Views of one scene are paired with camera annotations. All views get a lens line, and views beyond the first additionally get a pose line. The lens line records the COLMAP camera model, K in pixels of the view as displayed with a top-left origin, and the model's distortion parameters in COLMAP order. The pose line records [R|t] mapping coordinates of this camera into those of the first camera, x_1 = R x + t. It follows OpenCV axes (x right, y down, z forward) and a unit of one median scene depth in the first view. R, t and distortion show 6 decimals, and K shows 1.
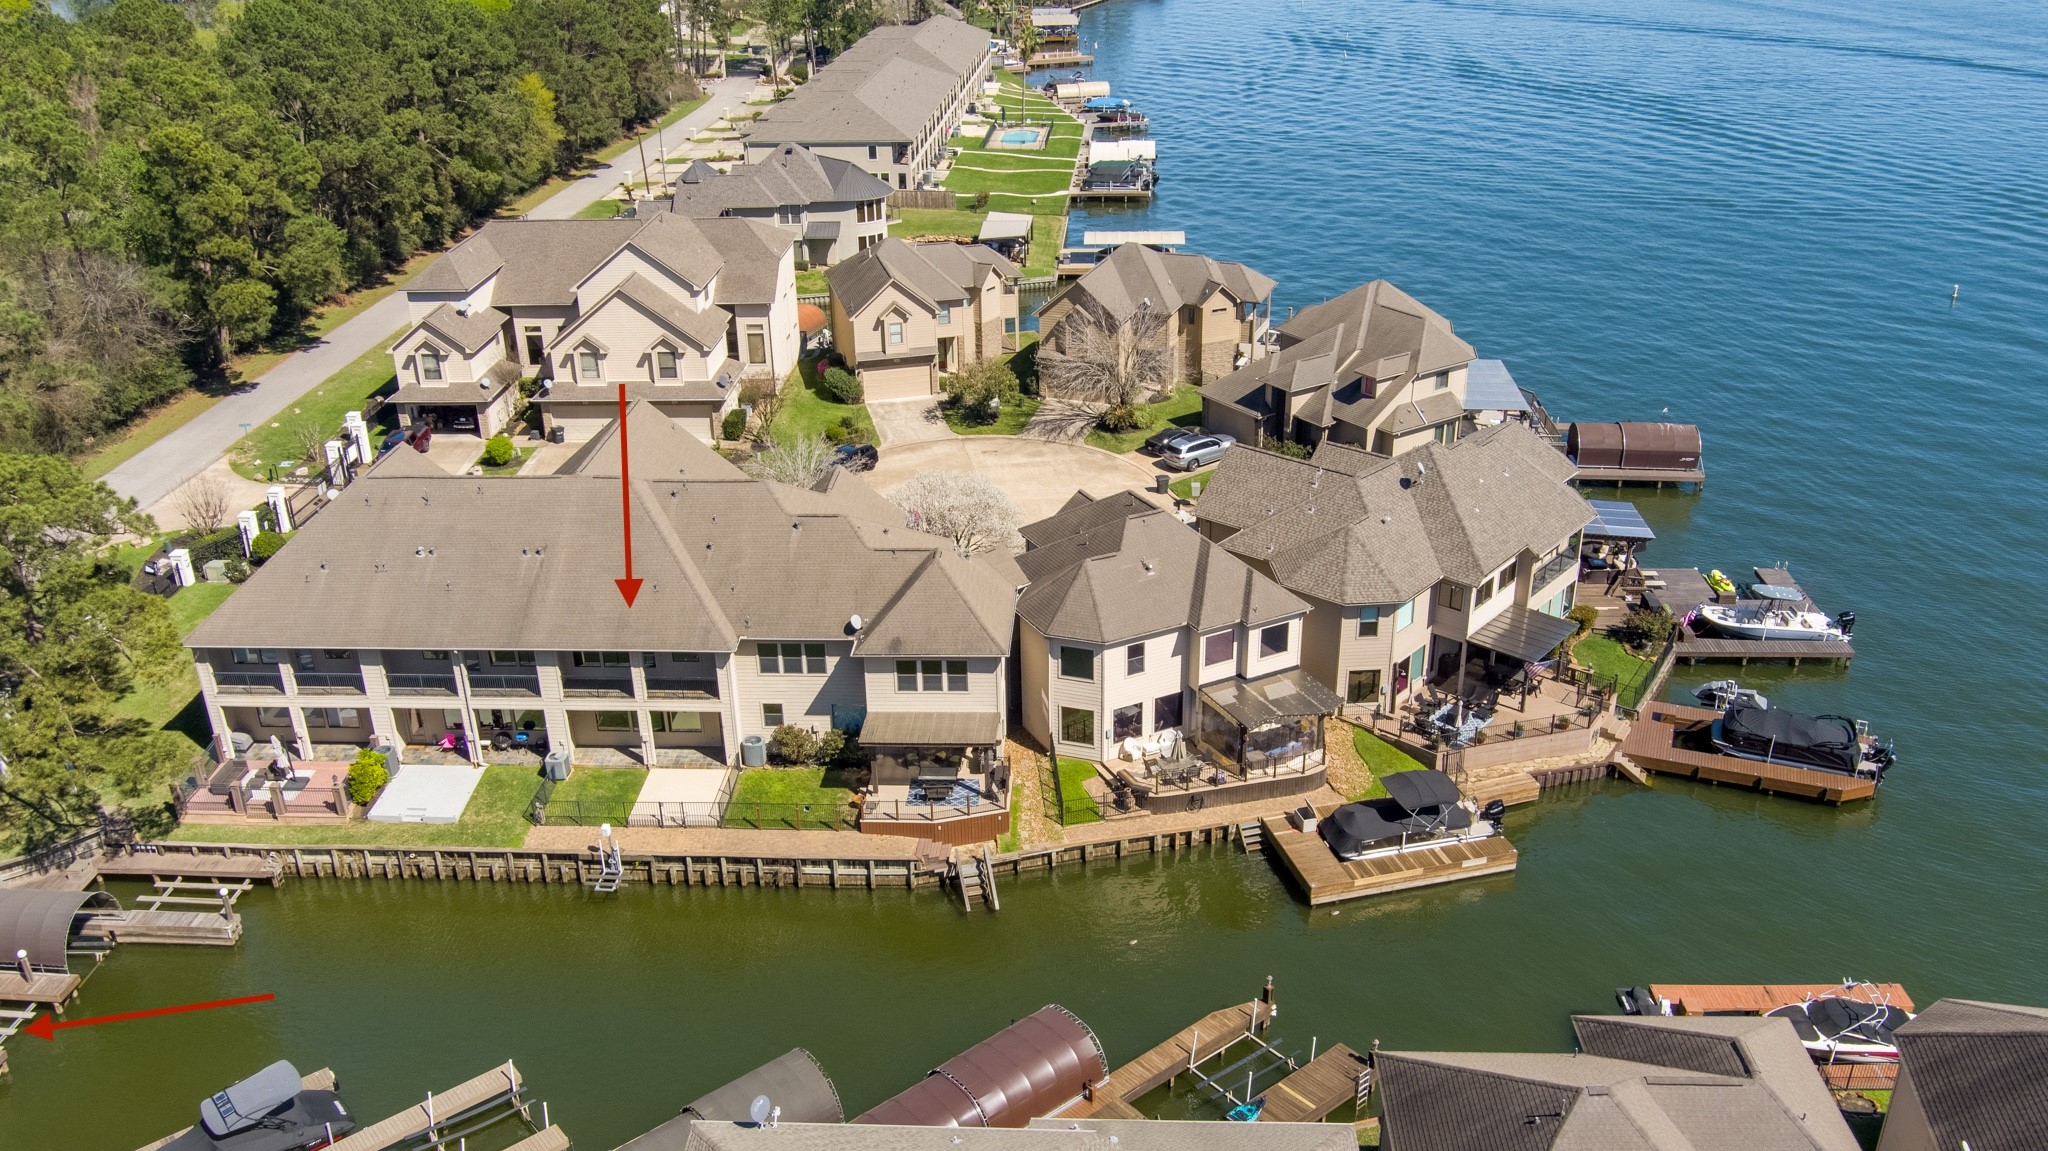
lens RADIAL K [[1669.4, 0, 1024.0], [0, 1669.4, 575.5], [0, 0, 1]] dist [-0.043831, -0.006218]
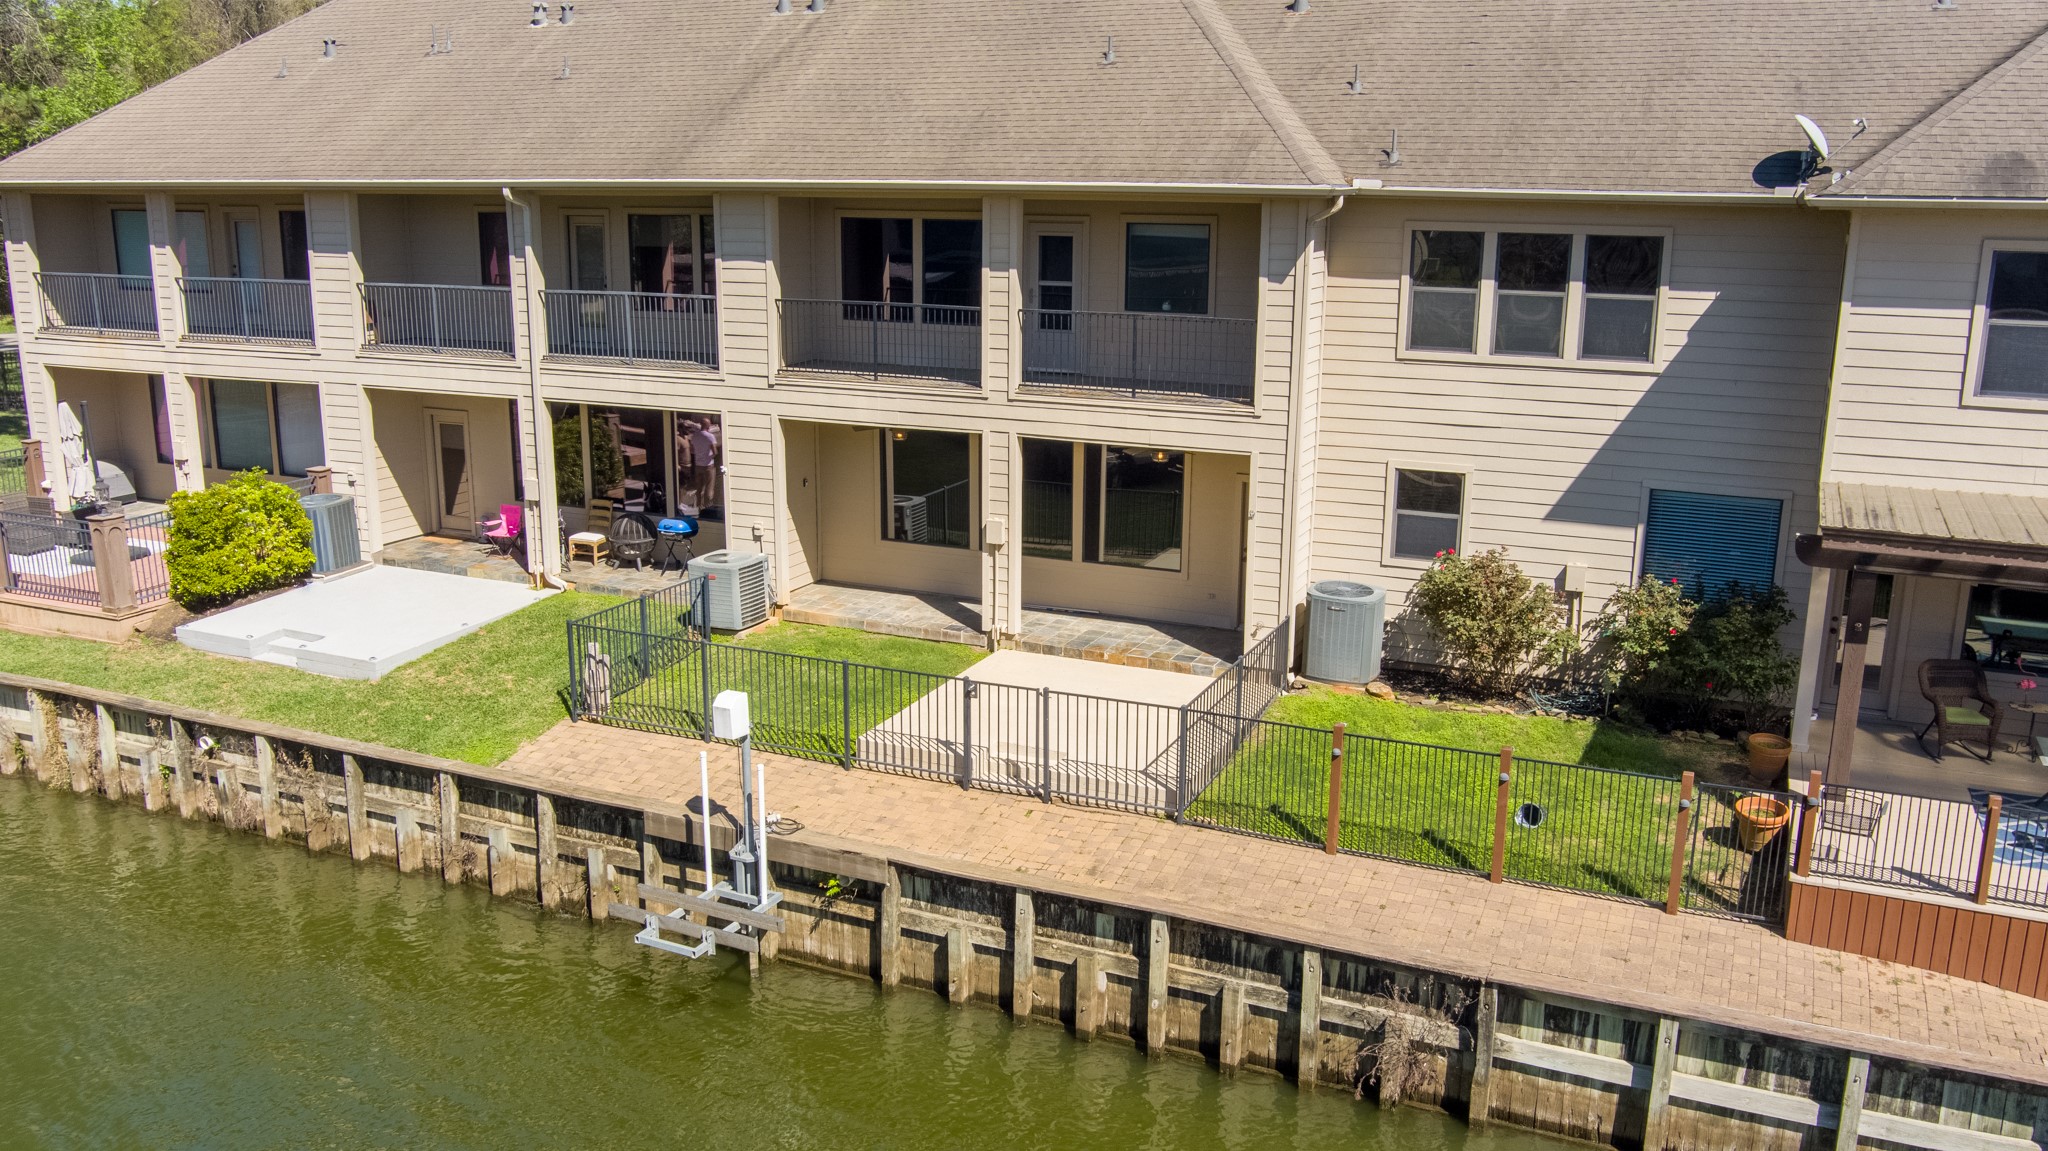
lens RADIAL K [[1669.4, 0, 1024.0], [0, 1669.4, 575.5], [0, 0, 1]] dist [-0.043831, -0.006218]
pose [[0.931117, 0.113673, -0.346553, -0.117894], [-0.178984, 0.970320, -0.162618, 0.157486], [0.317782, 0.213443, 0.923827, 0.736131]]
